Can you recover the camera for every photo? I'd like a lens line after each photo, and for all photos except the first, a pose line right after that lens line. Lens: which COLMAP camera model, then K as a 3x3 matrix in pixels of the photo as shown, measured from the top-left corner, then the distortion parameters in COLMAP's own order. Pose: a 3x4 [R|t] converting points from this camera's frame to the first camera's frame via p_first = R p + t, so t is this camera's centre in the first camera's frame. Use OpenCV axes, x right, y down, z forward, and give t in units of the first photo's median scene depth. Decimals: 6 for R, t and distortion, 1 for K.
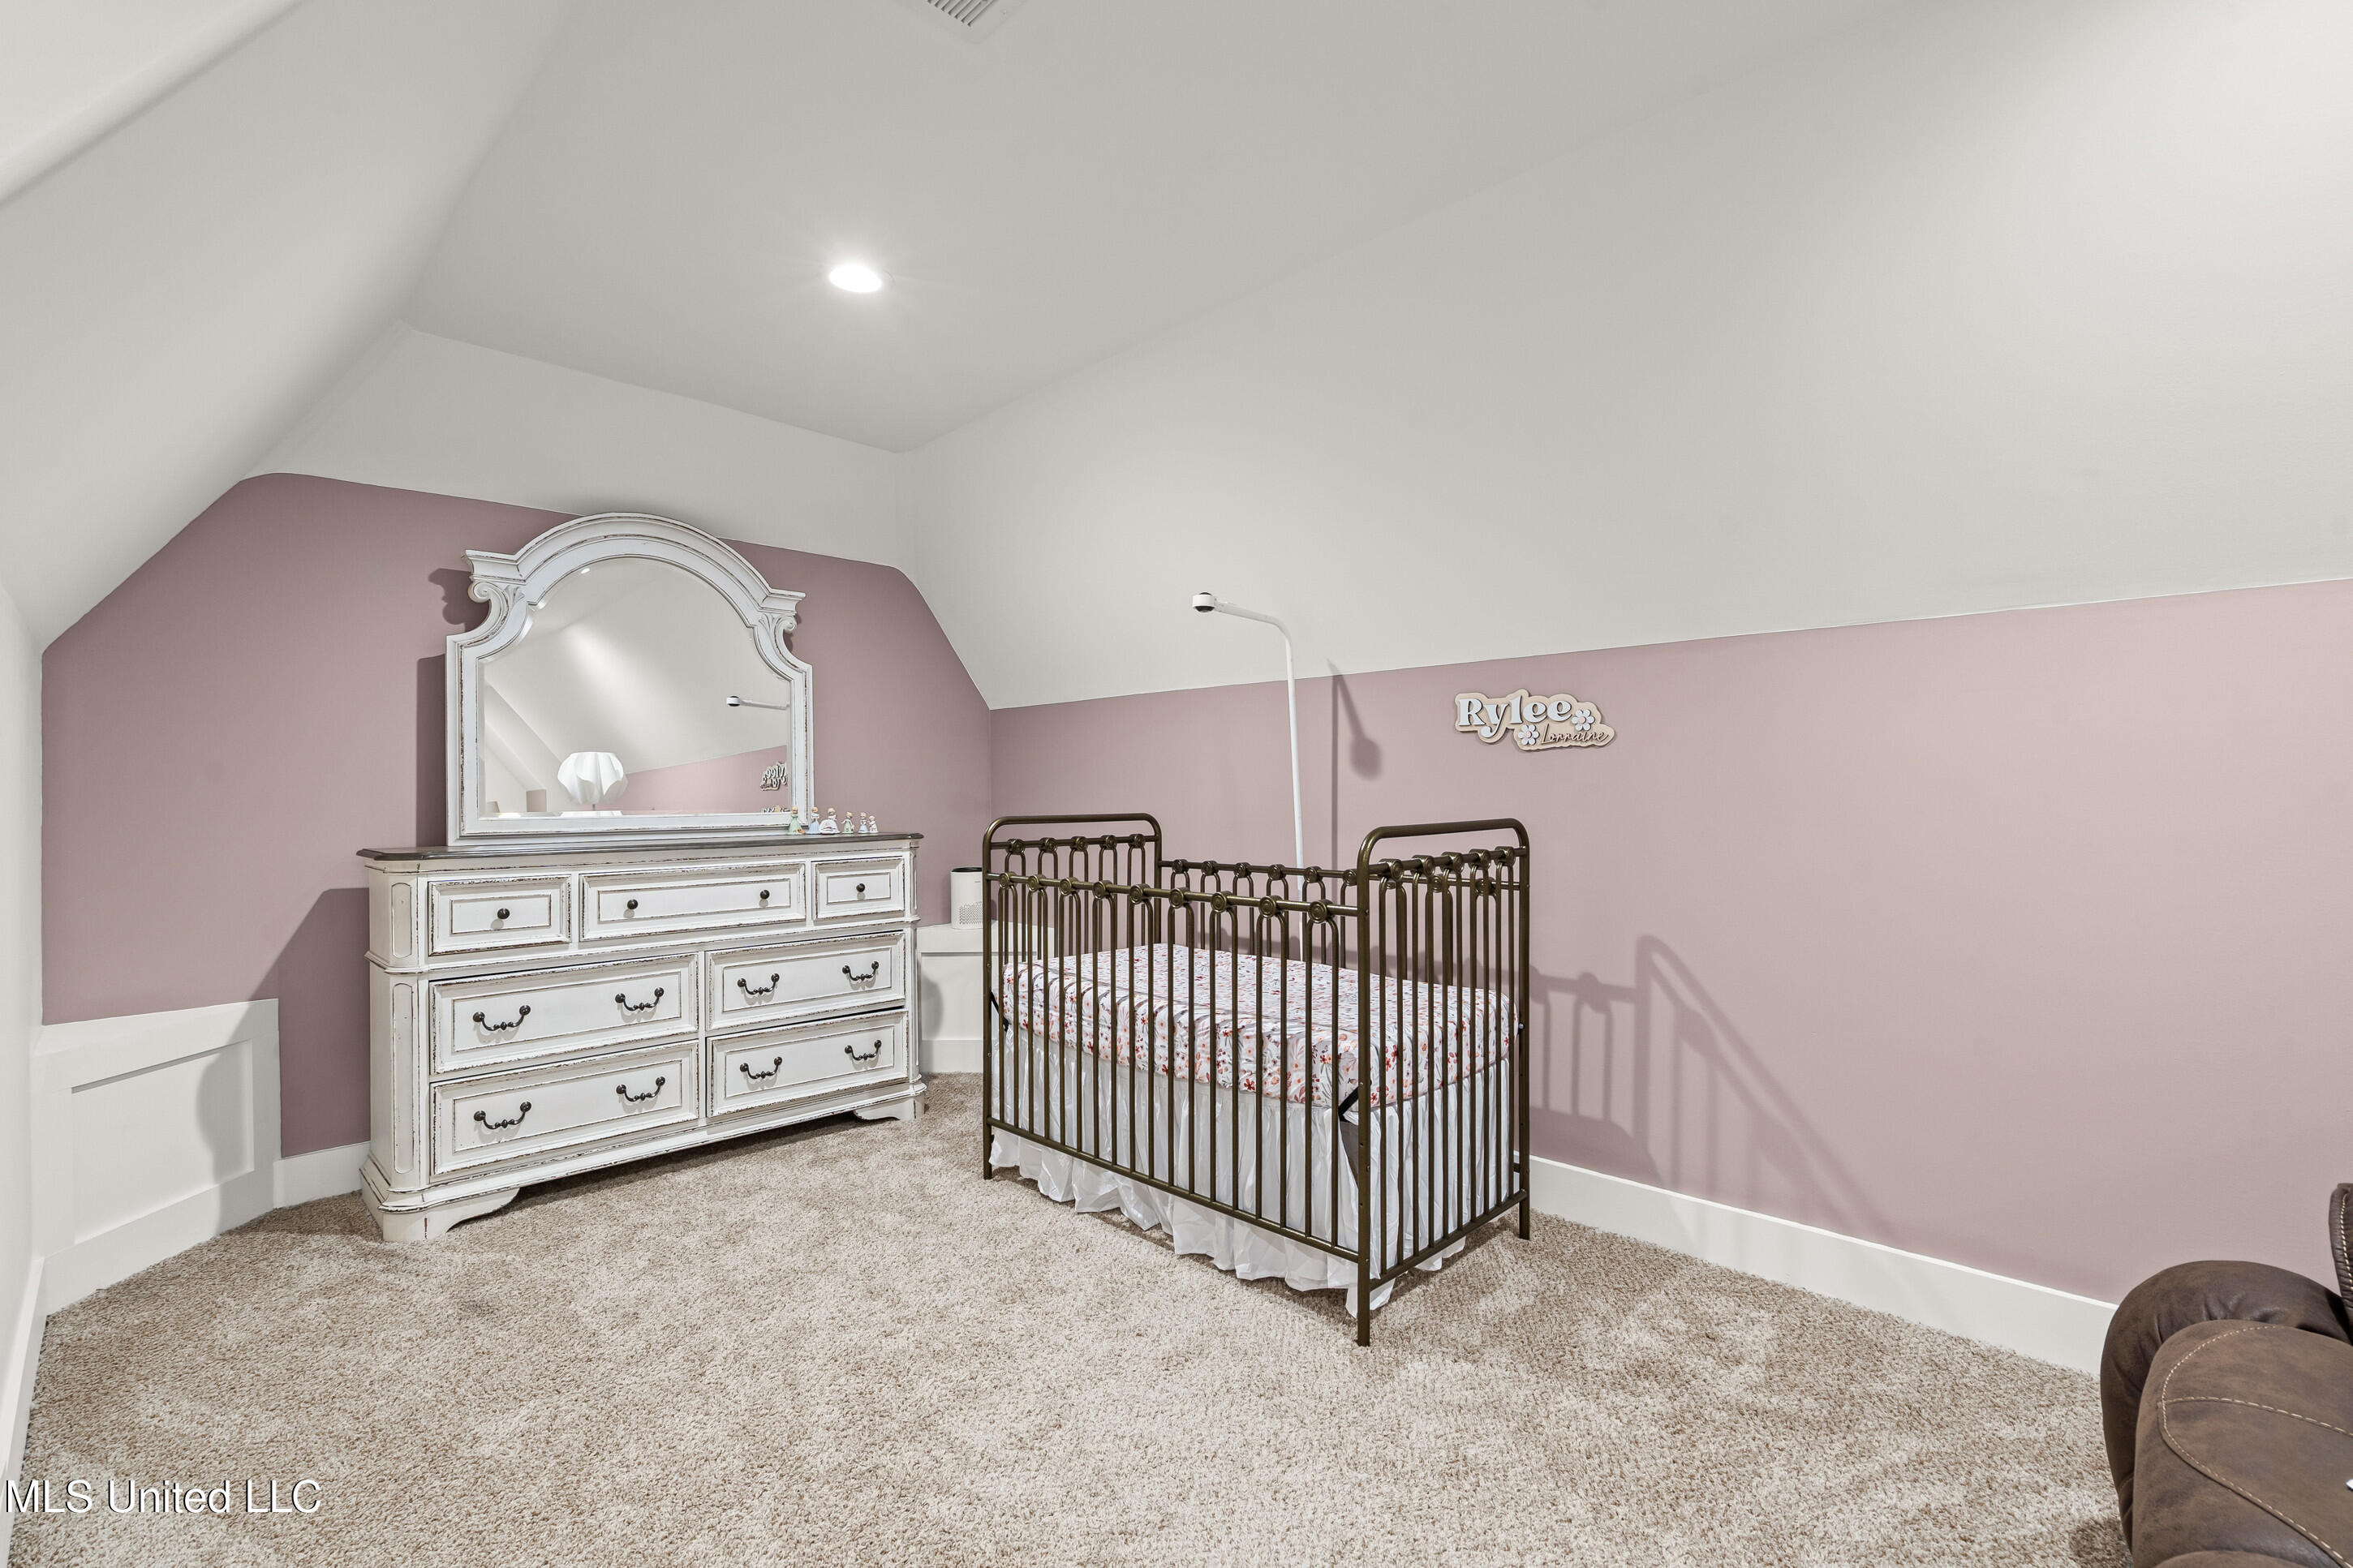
lens RADIAL K [[1080.5, 0, 1176.5], [0, 1080.5, 784.0], [0, 0, 1]] dist [-0.001170, 0.000116]
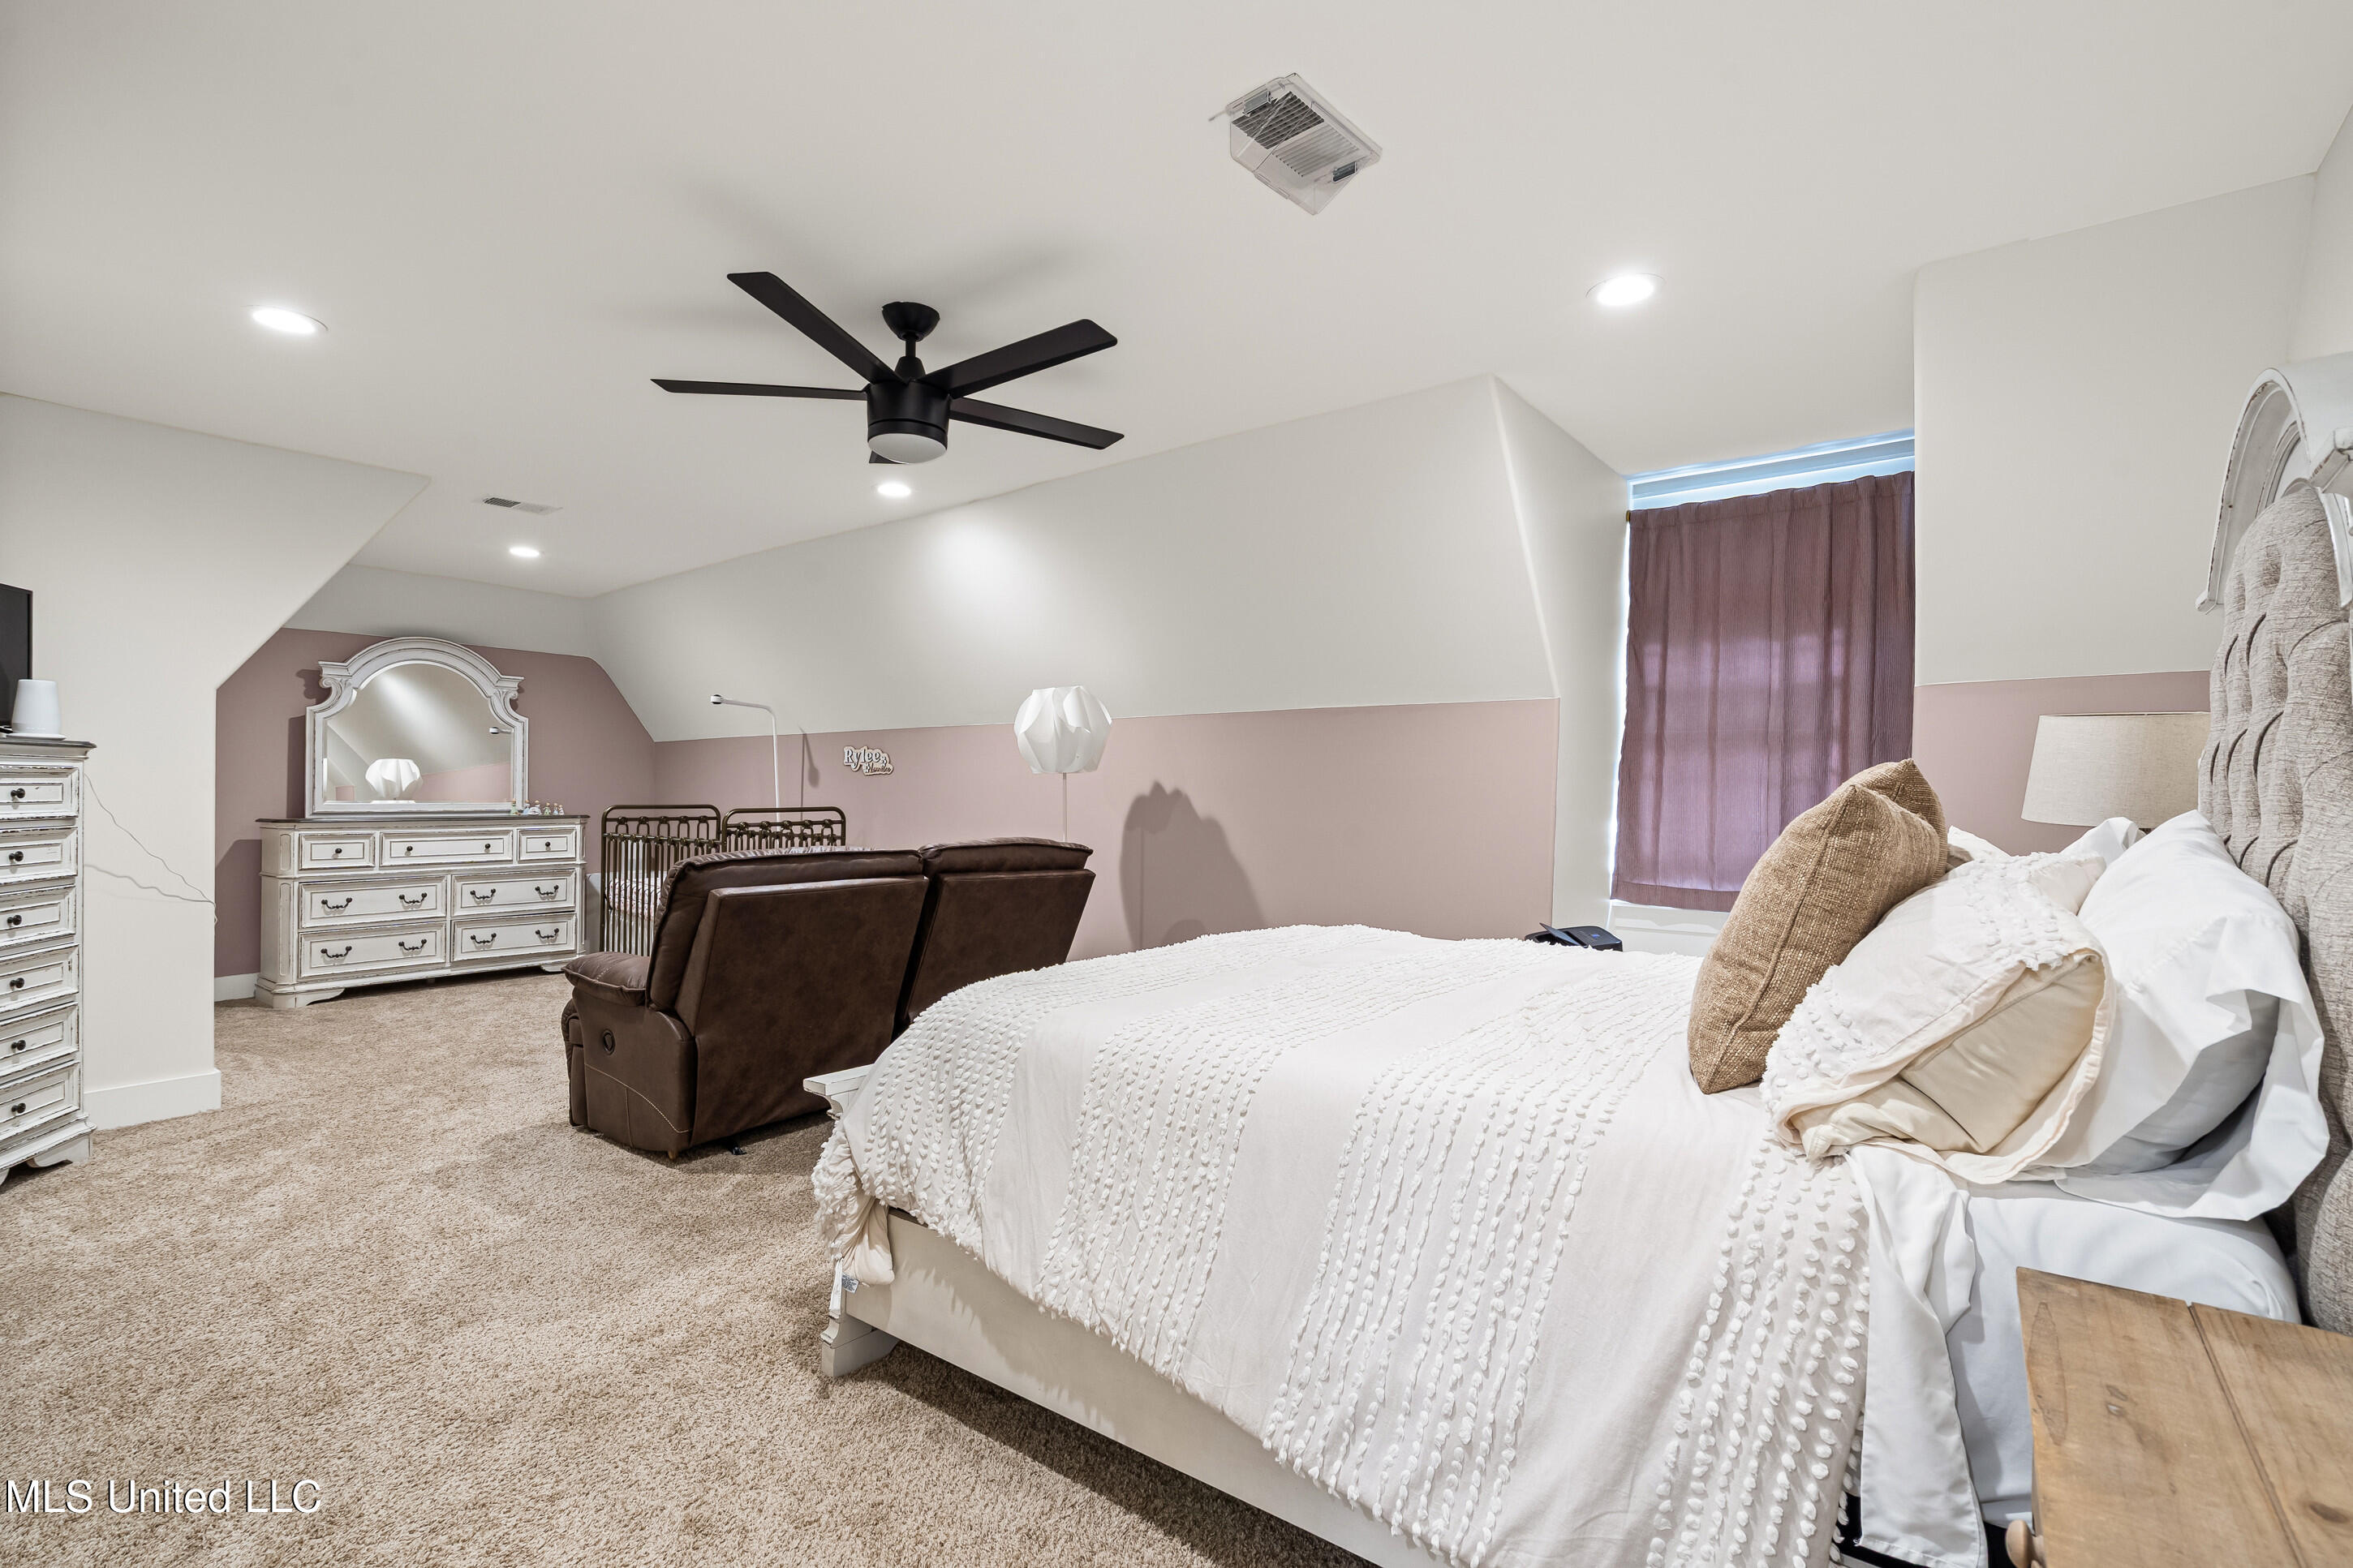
lens RADIAL K [[1072.5, 0, 1164.0], [0, 1072.5, 775.4], [0, 0, 1]] dist [-0.002153, 0.000112]
pose [[0.992385, 0.011839, 0.122600, 0.573590], [-0.010566, 0.999883, -0.011026, -0.012078], [-0.122717, 0.009647, 0.992395, -1.023480]]
